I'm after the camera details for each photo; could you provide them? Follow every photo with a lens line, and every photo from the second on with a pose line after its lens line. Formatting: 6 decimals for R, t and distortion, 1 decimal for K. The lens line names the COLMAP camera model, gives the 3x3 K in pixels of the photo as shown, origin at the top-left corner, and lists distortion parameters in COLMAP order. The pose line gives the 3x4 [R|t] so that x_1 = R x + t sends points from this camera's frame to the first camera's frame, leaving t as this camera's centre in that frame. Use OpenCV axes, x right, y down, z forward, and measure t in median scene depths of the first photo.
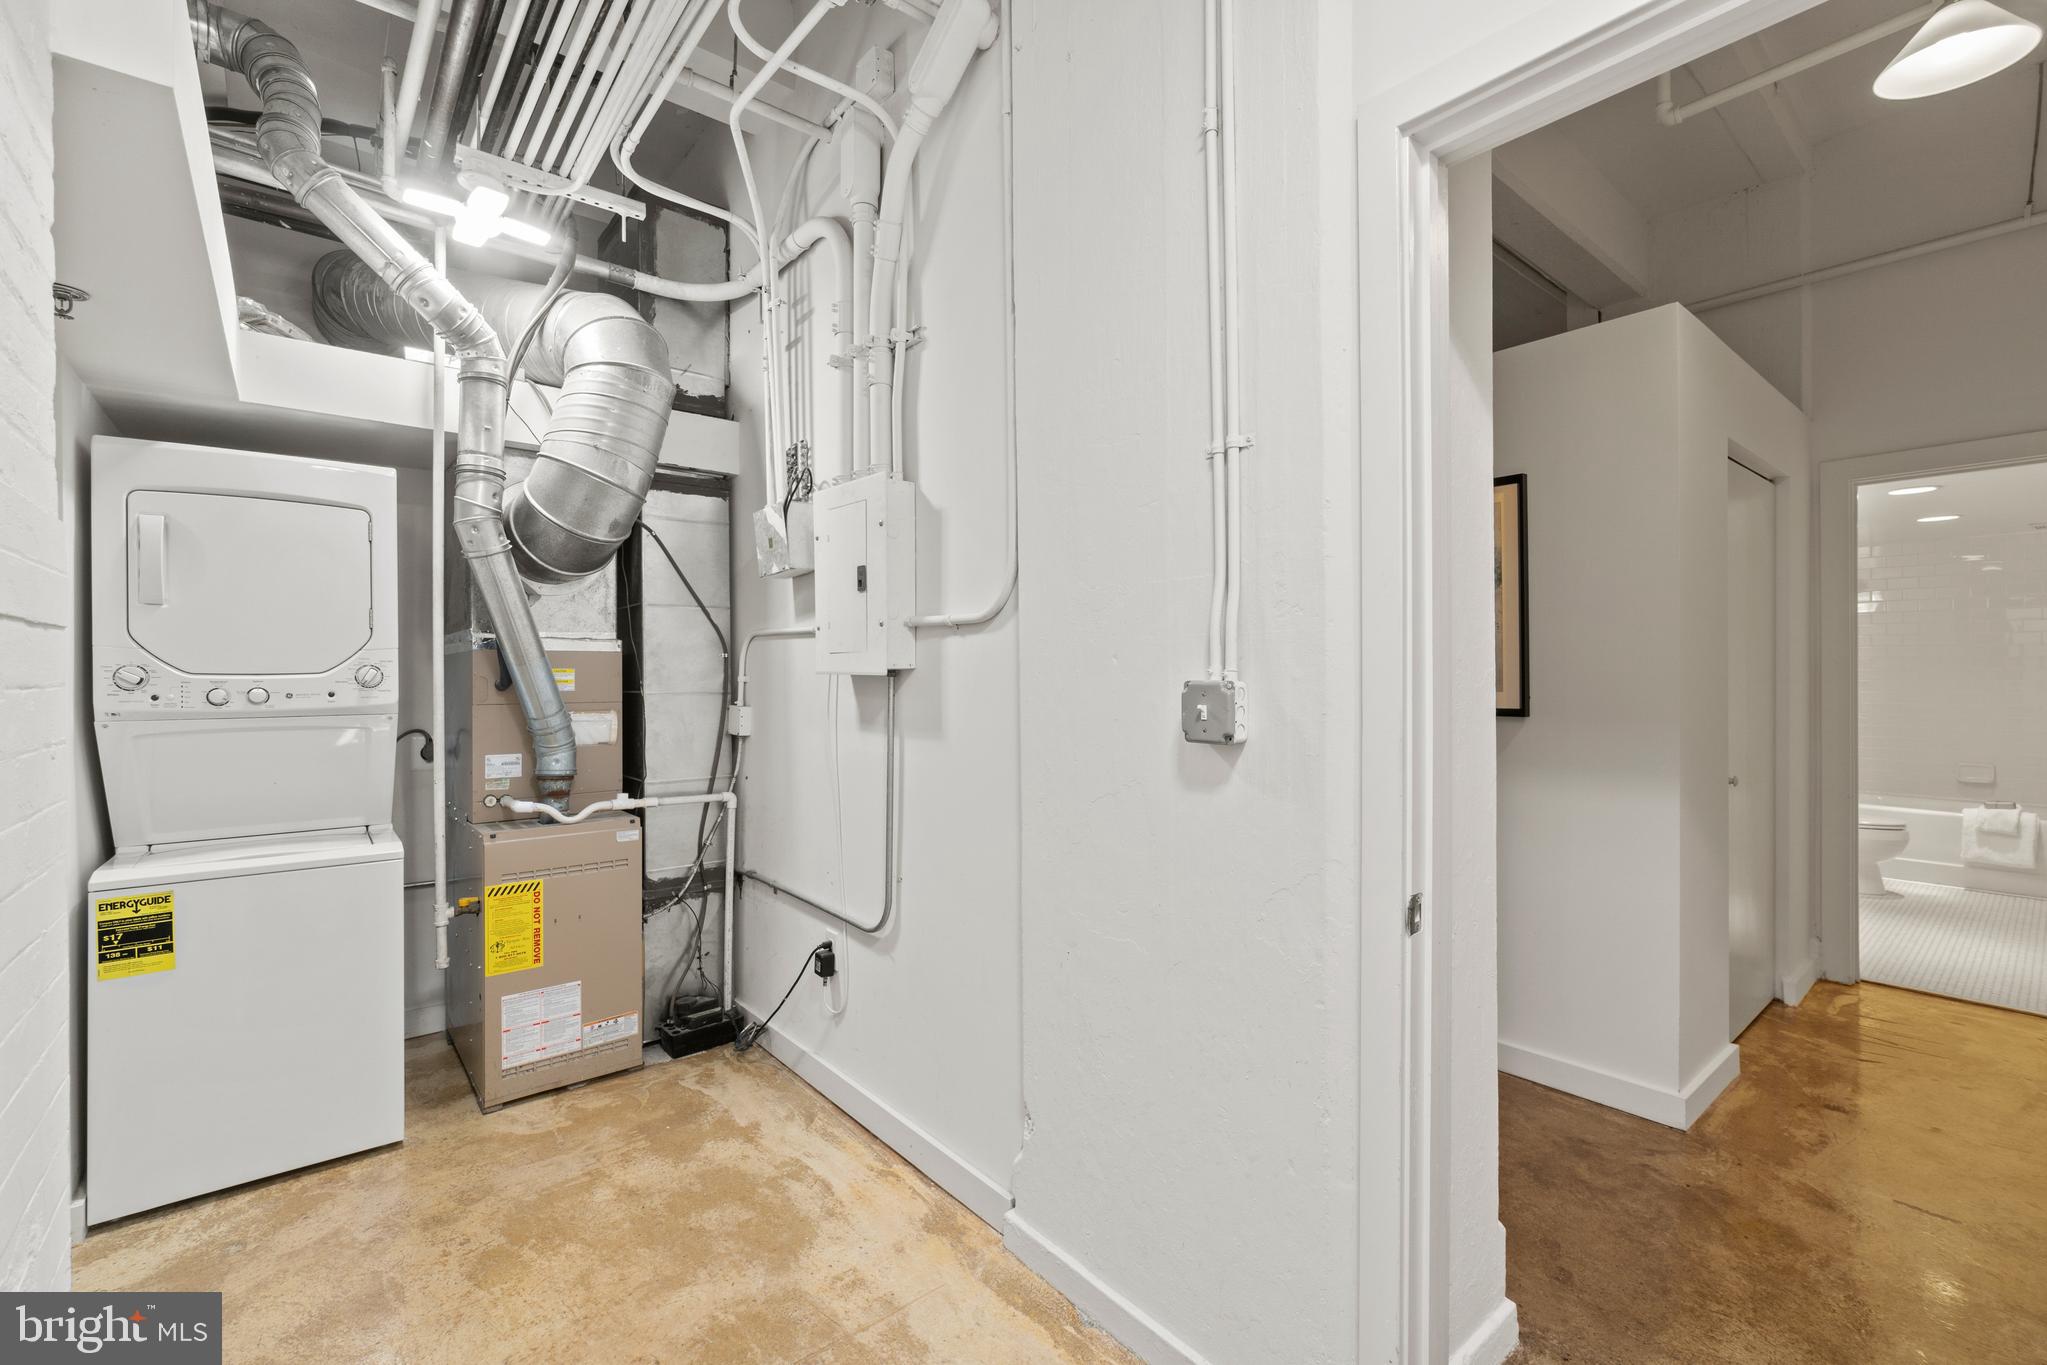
lens RADIAL K [[886.4, 0, 1024.3], [0, 886.4, 678.6], [0, 0, 1]] dist [-0.003392, -0.000302]
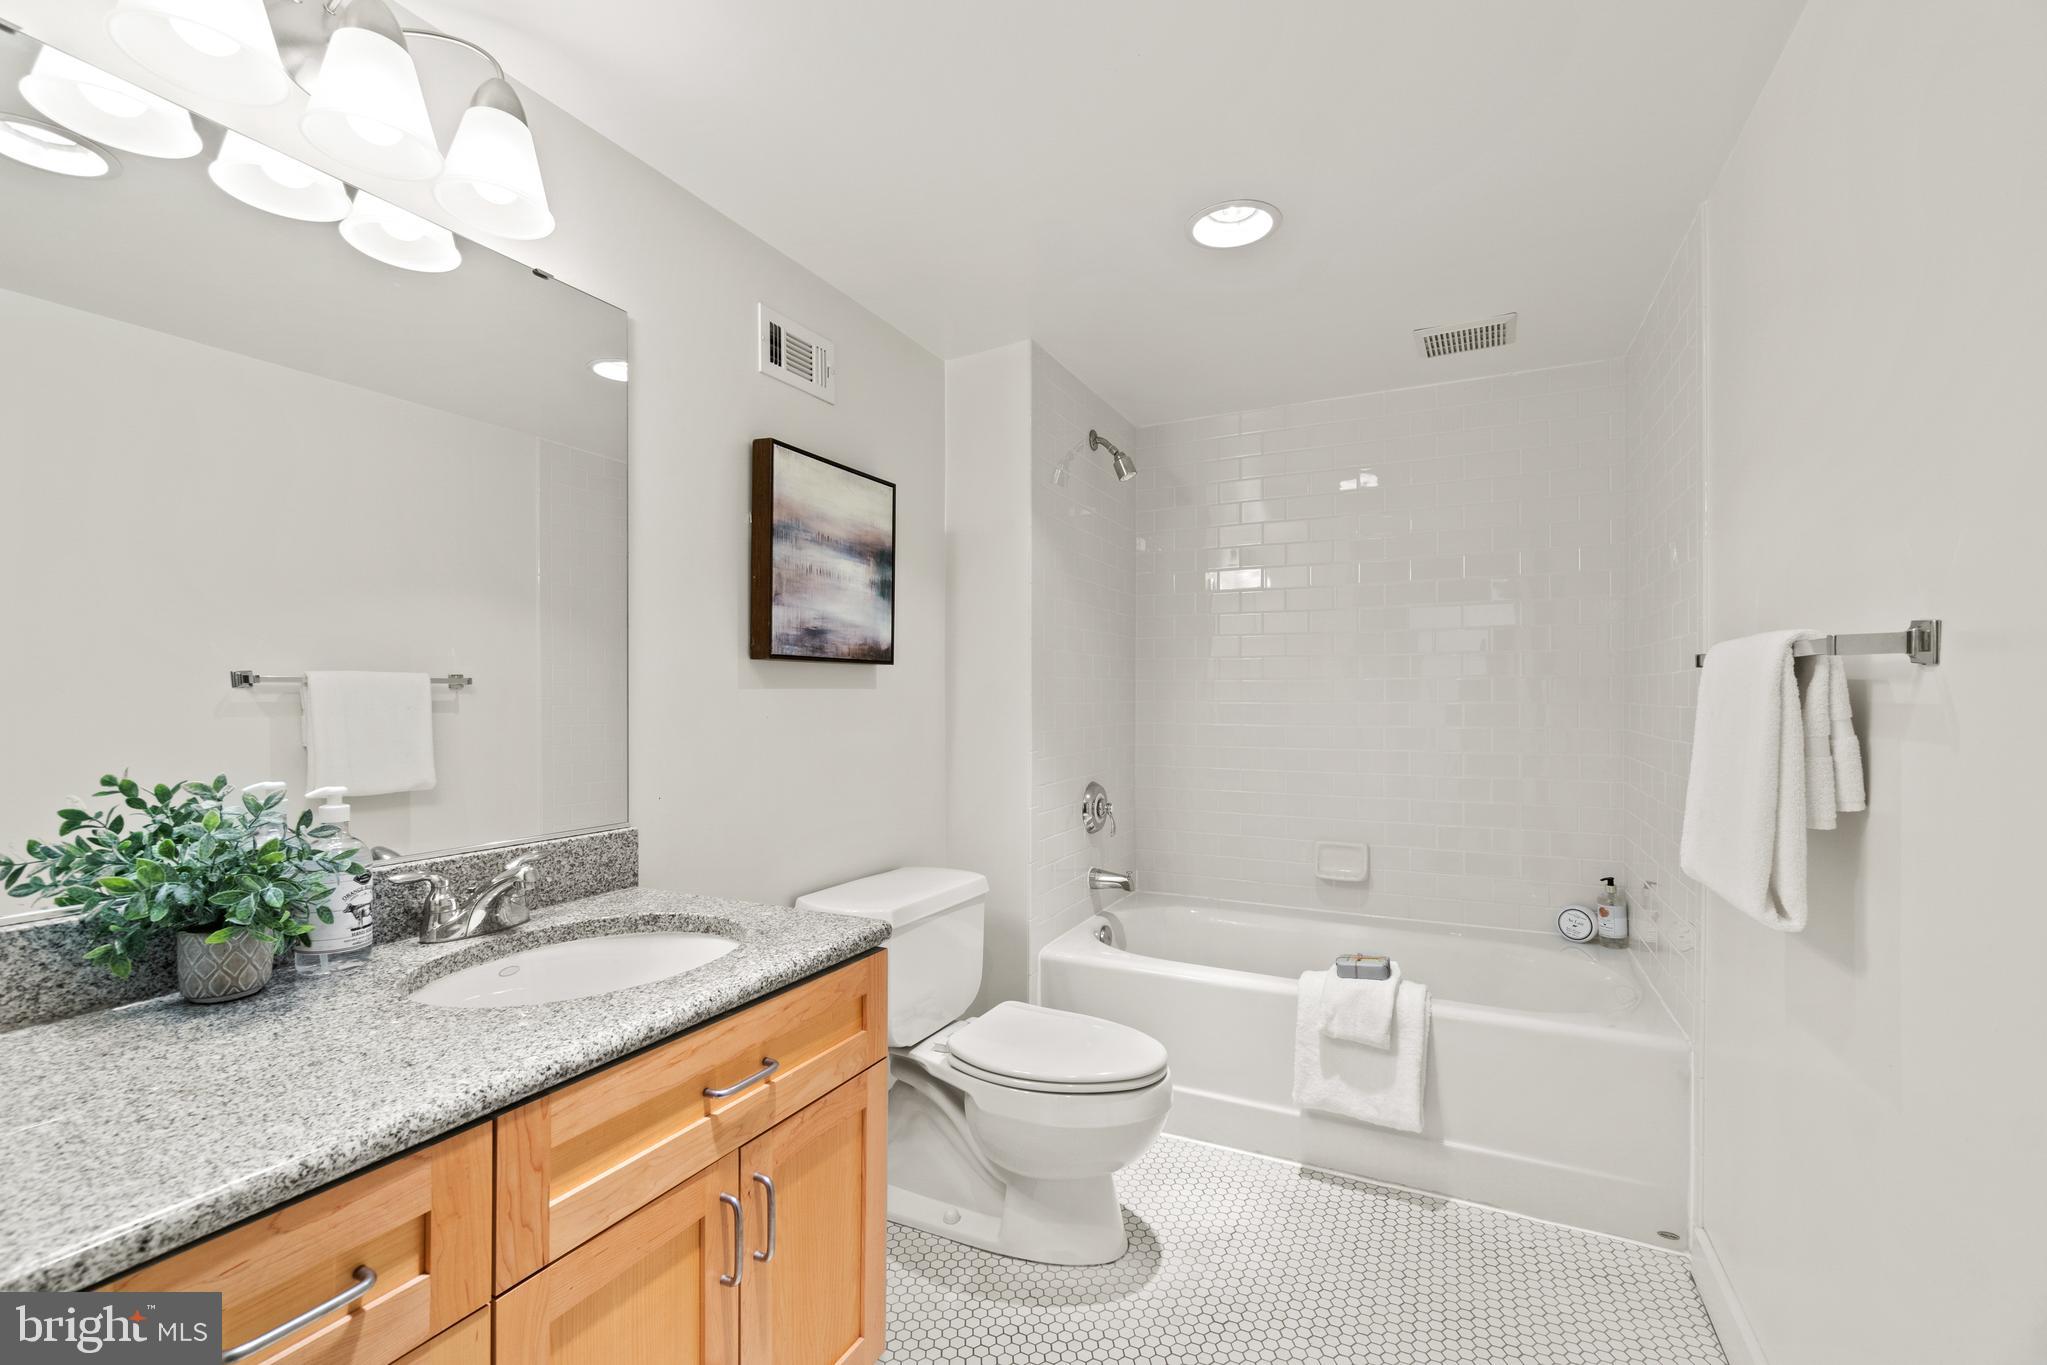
lens RADIAL K [[886.4, 0, 1022.9], [0, 886.4, 690.1], [0, 0, 1]] dist [-0.003392, -0.000302]
pose [[0.911697, 0.003898, 0.410846, 0.787537], [-0.003956, 0.999992, -0.000710, 0.009856], [-0.410845, -0.000978, 0.911705, 0.684194]]
